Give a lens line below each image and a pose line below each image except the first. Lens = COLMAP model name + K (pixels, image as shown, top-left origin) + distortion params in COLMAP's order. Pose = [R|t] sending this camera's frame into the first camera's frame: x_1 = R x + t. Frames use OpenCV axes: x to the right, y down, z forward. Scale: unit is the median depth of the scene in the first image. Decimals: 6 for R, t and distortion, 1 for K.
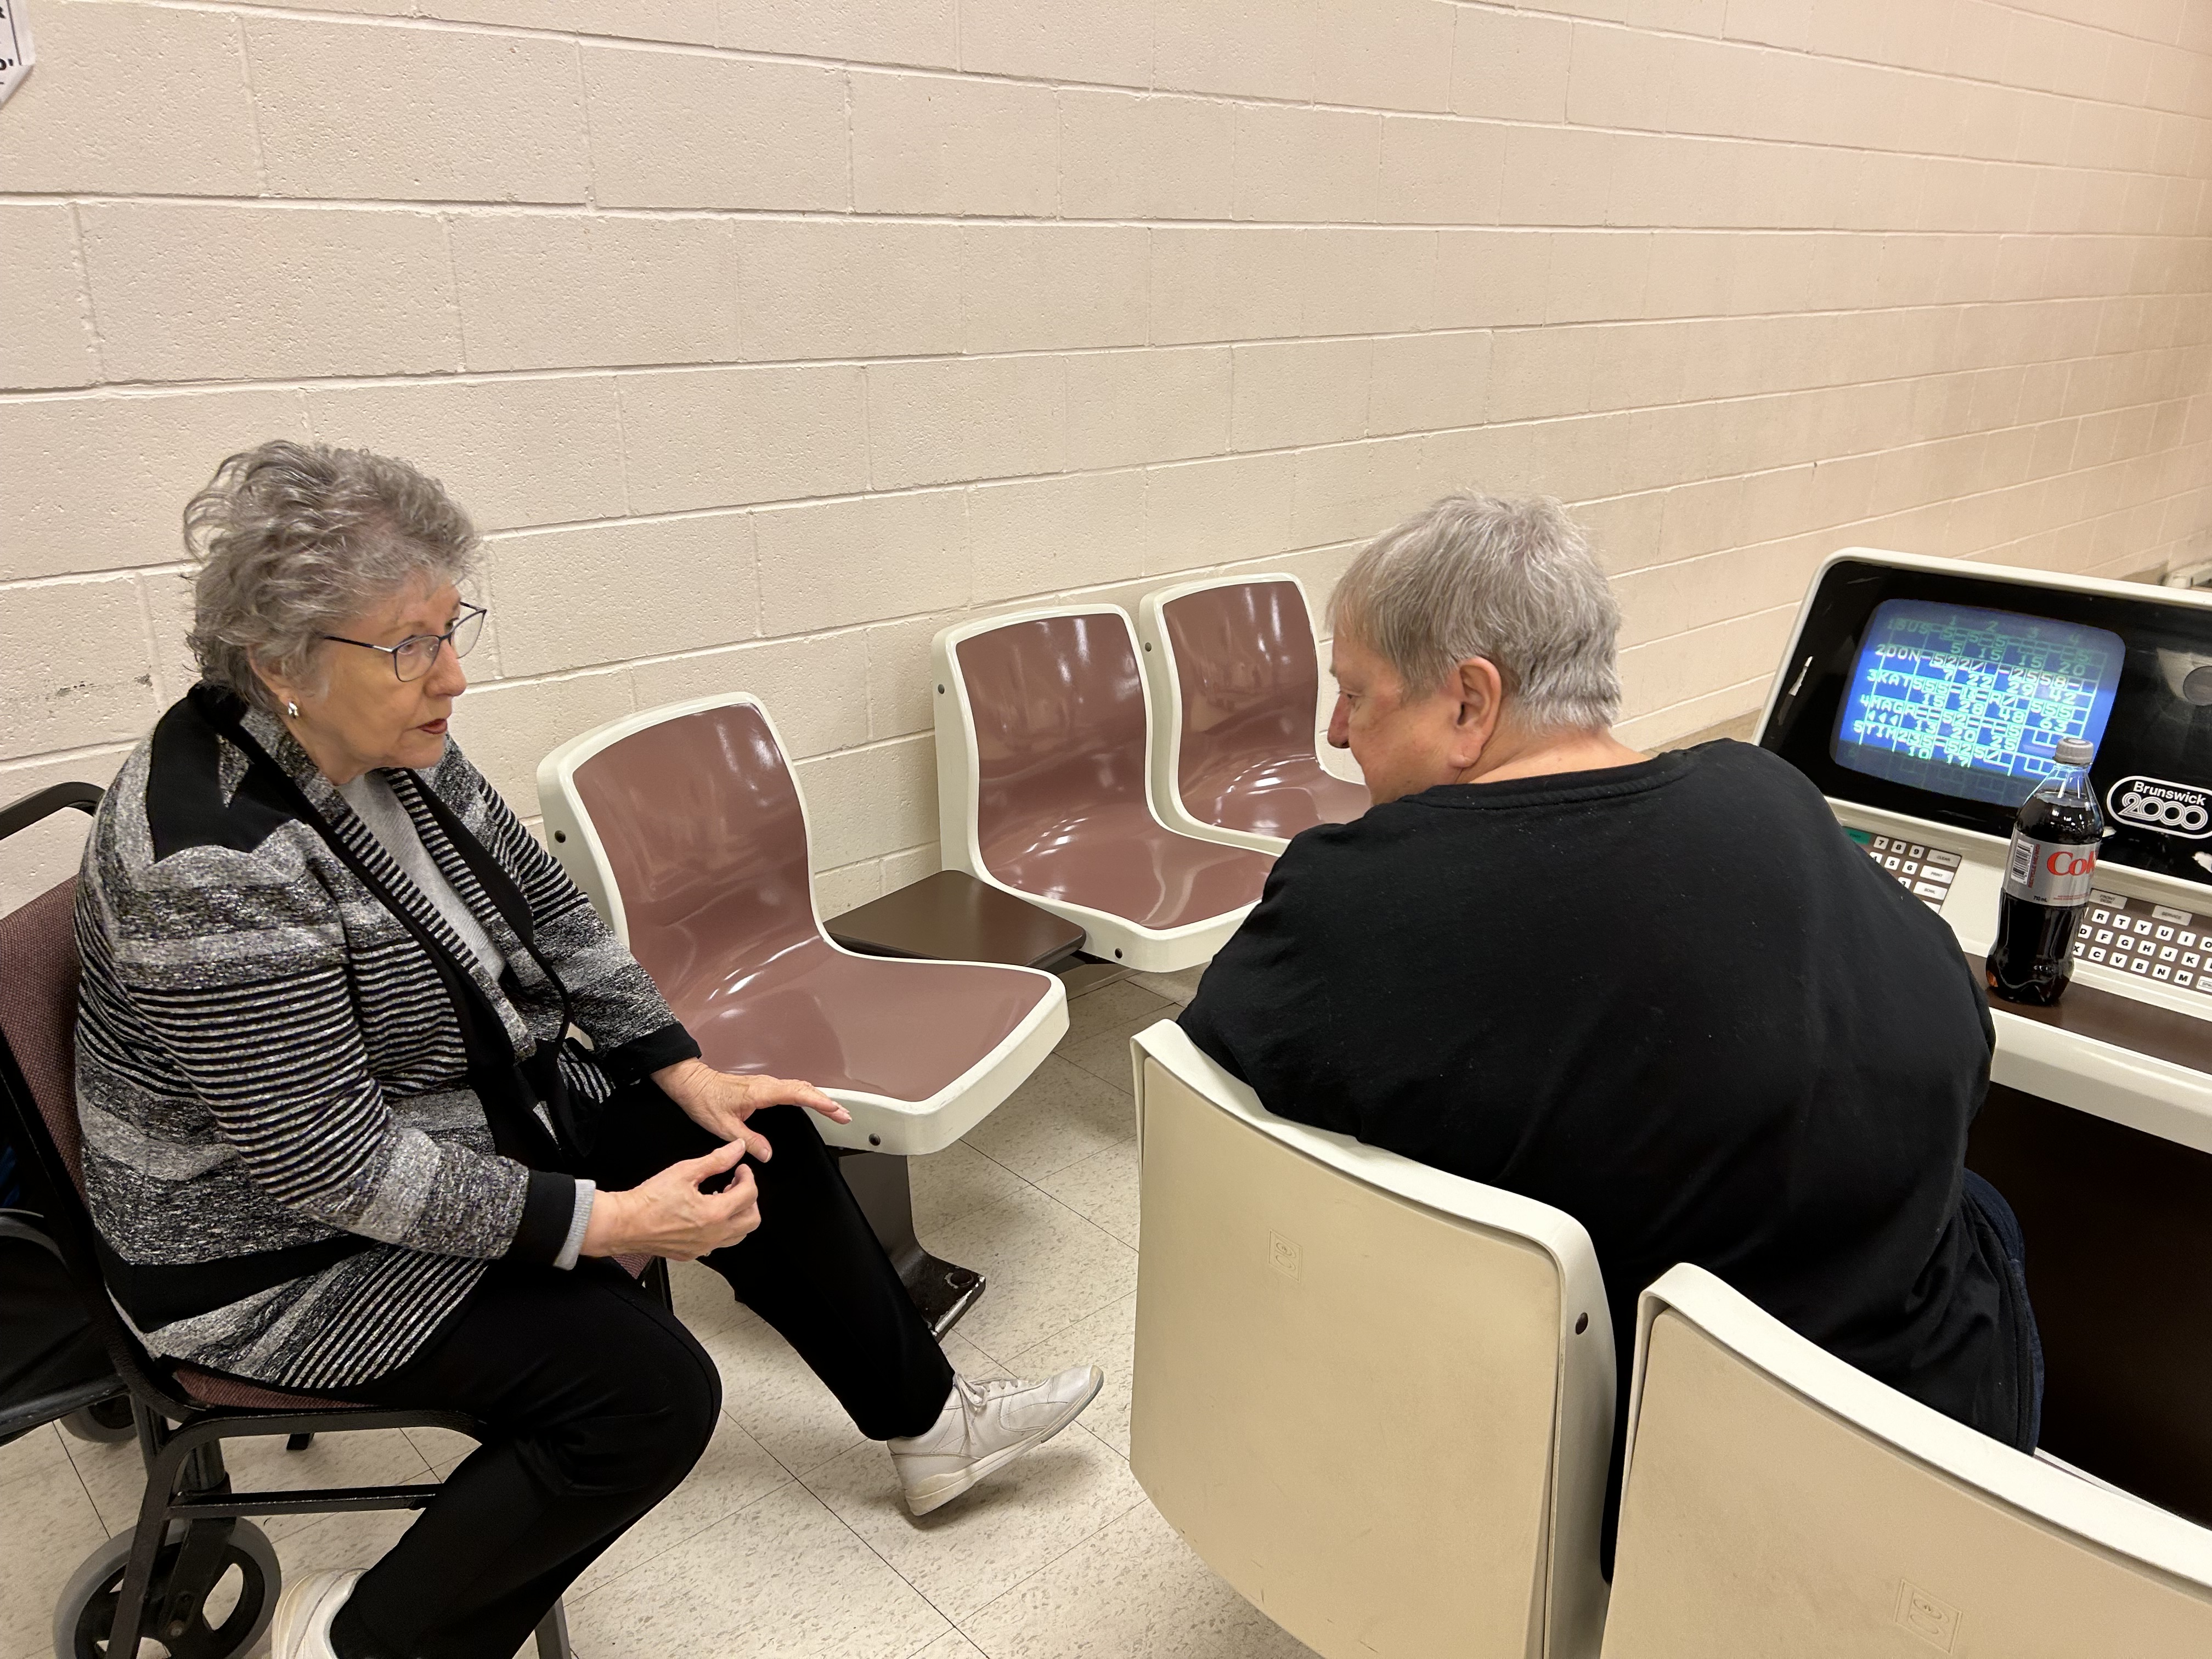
lens RADIAL K [[1660.4, 0, 1119.3], [0, 1660.4, 834.1], [0, 0, 1]] dist [0.057963, -0.065111]
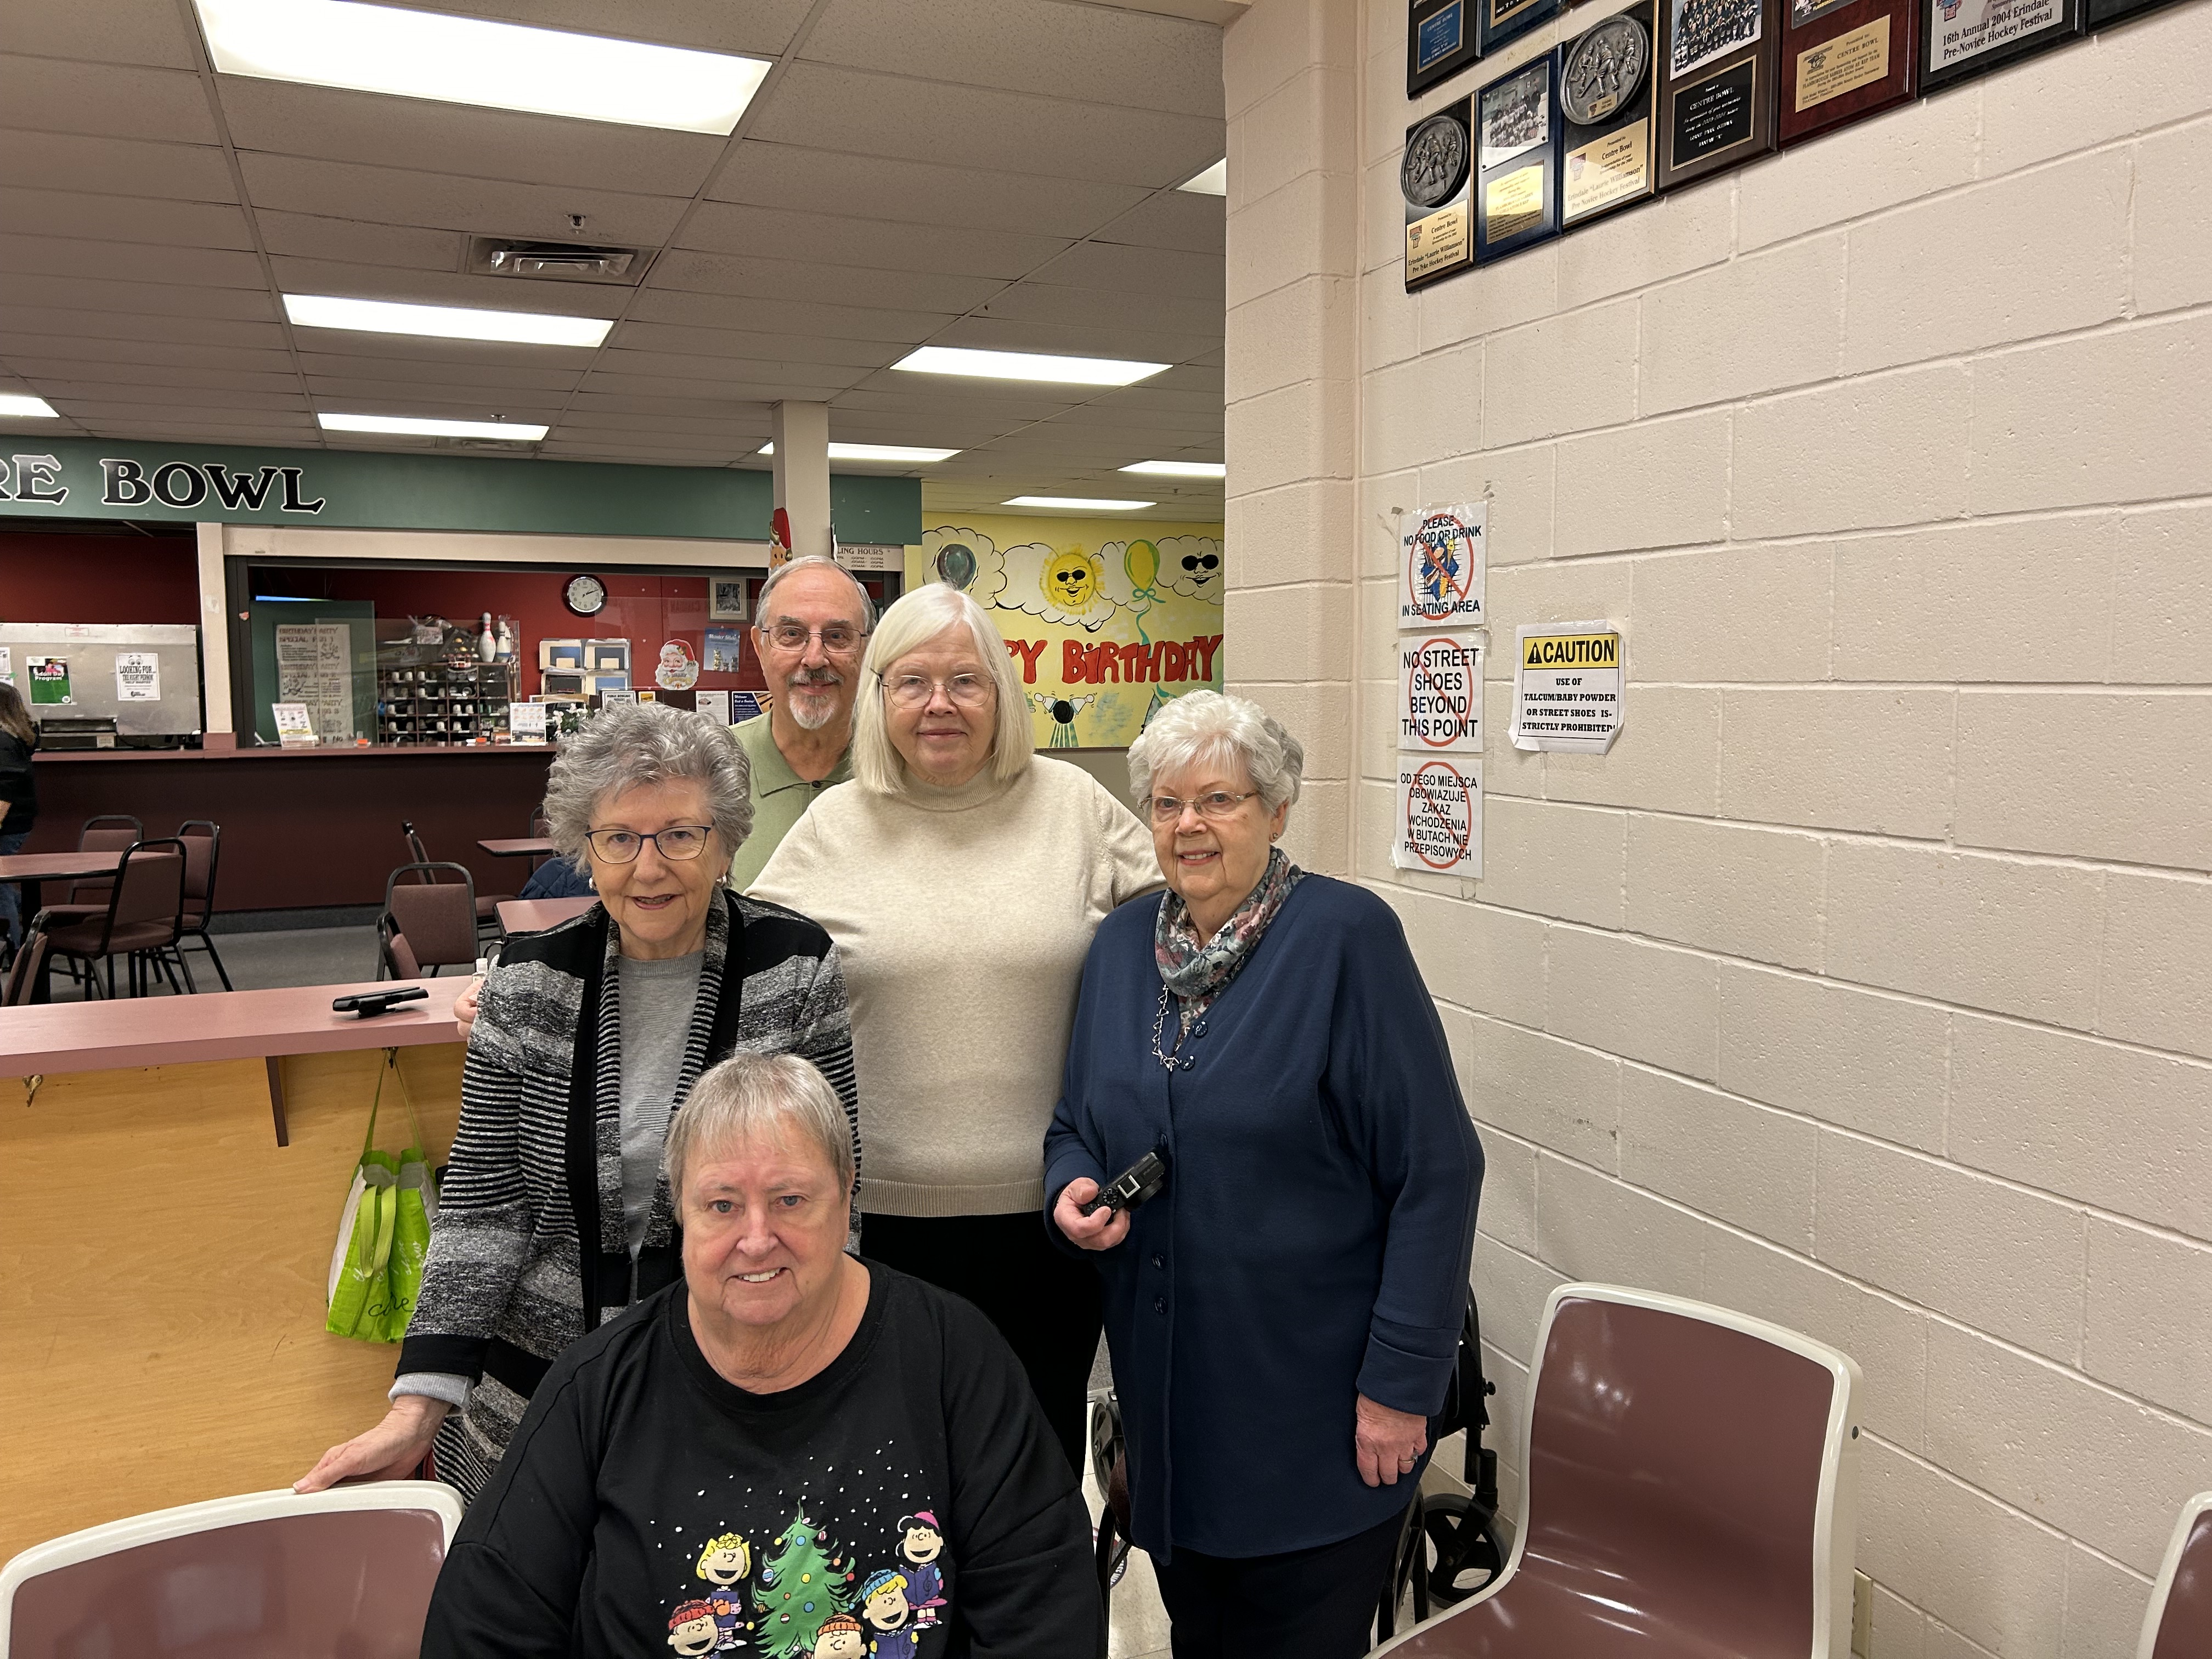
lens RADIAL K [[1660.4, 0, 1107.7], [0, 1660.4, 795.8], [0, 0, 1]] dist [0.057963, -0.065111]
pose [[-0.339008, 0.057004, -0.939055, 0.763062], [-0.322931, 0.930465, 0.173064, -0.412891], [0.883623, 0.361919, -0.297027, 0.853077]]
